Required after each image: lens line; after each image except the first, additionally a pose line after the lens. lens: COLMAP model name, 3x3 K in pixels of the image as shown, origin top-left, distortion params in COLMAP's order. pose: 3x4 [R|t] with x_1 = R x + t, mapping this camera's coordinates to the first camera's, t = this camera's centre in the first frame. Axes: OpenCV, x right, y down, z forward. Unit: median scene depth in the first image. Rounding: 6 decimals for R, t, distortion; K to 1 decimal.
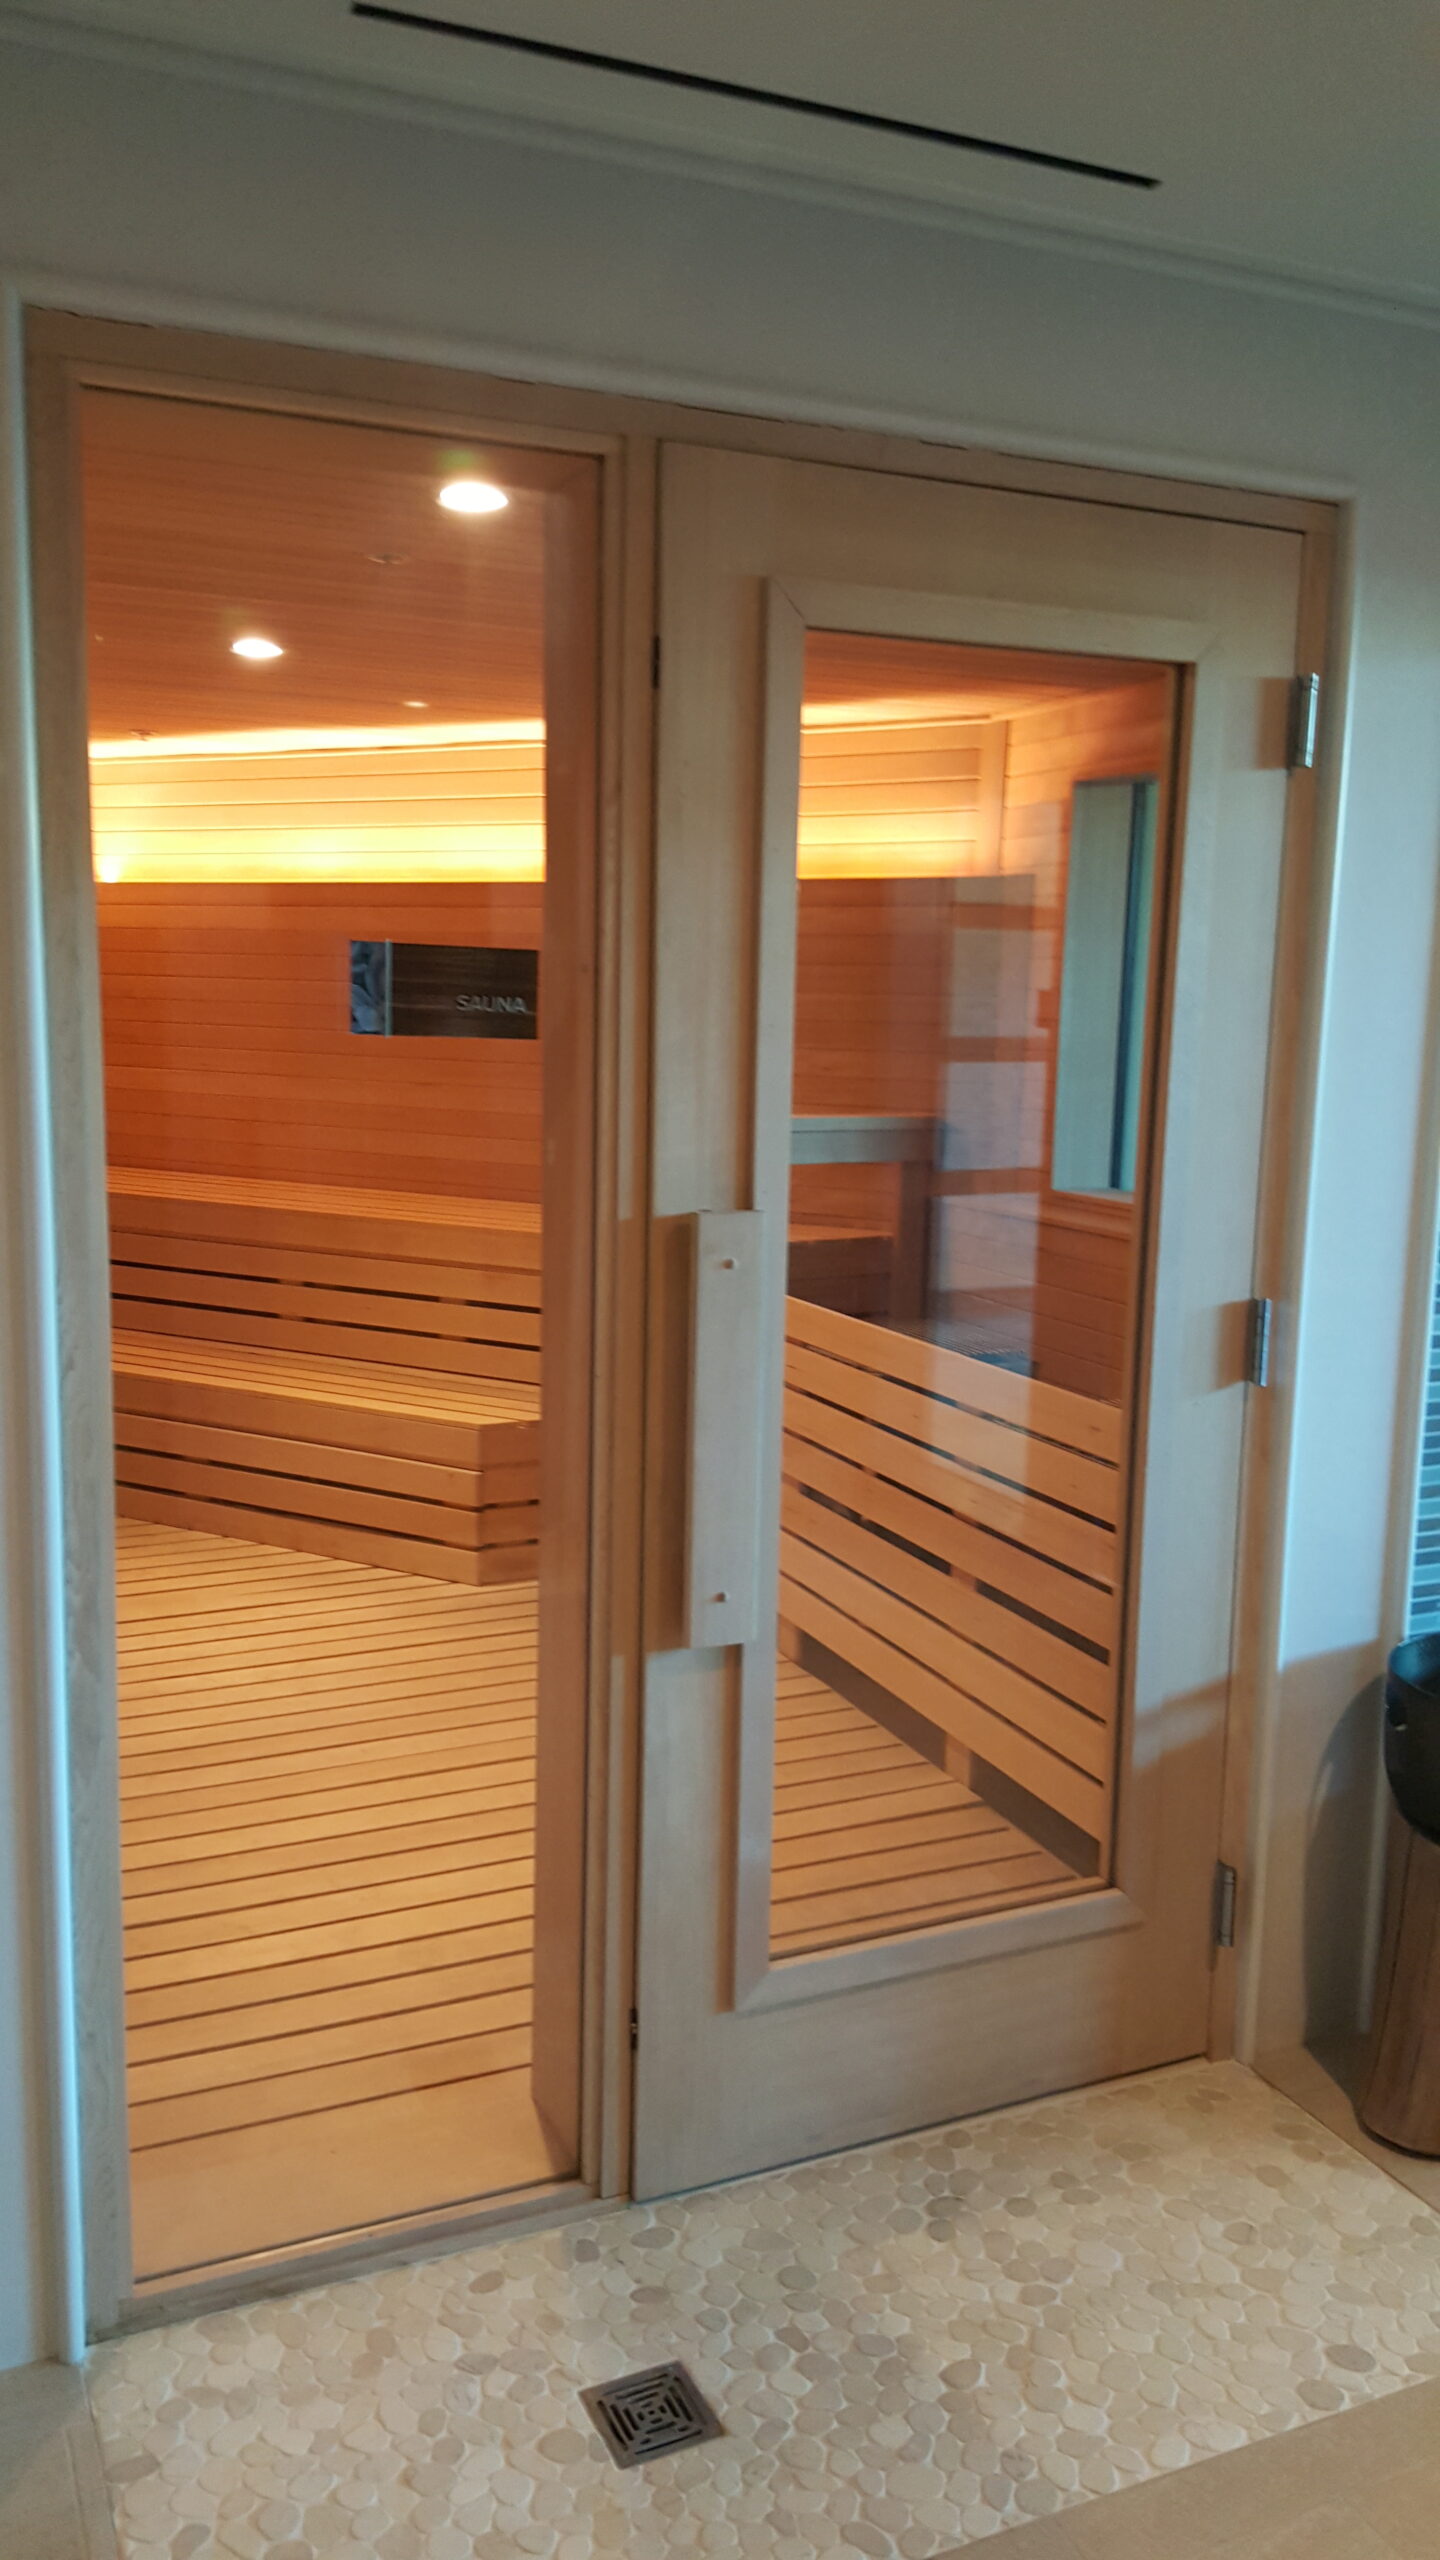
lens RADIAL K [[1894.6, 0, 720.0], [0, 1894.6, 1280.0], [0, 0, 1]] dist [-0.009774, -0.000550]
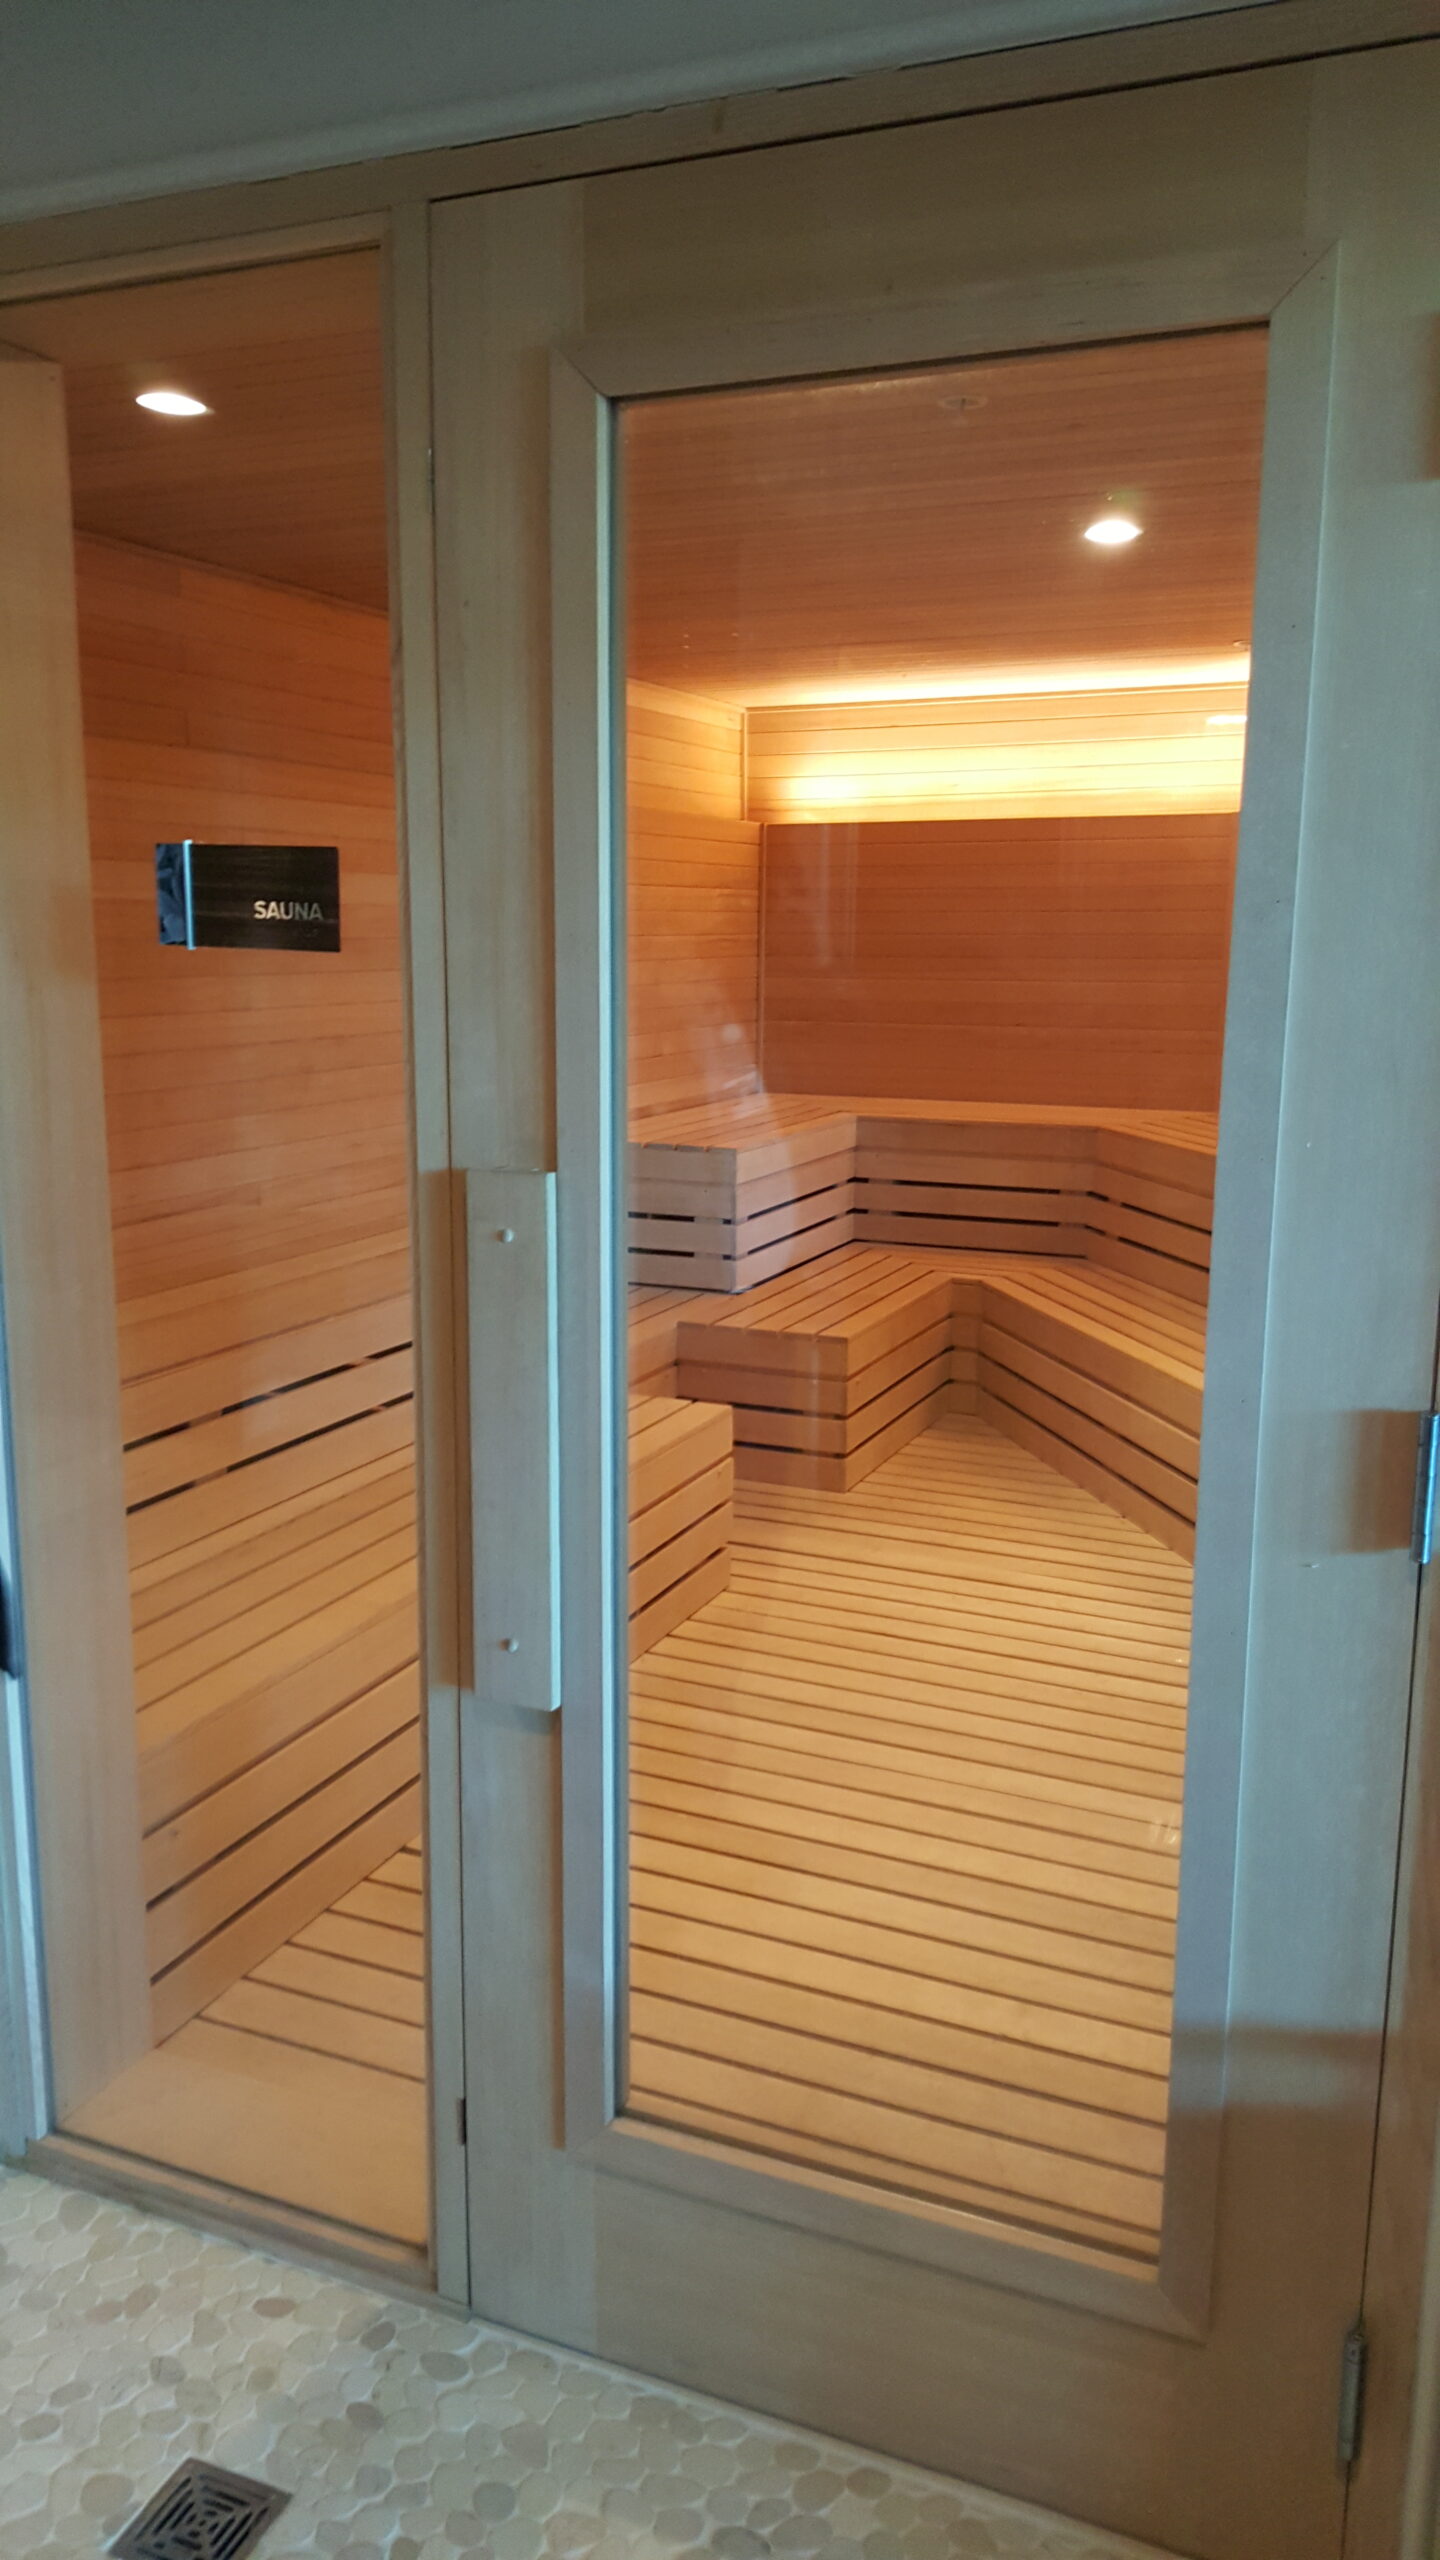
lens RADIAL K [[1923.0, 0, 720.0], [0, 1923.0, 1280.0], [0, 0, 1]] dist [0.005606, -0.004369]
pose [[0.676573, 0.123390, -0.725964, 0.674527], [-0.106367, 0.991898, 0.069459, -0.057041], [0.728652, 0.030224, 0.684216, 0.524207]]
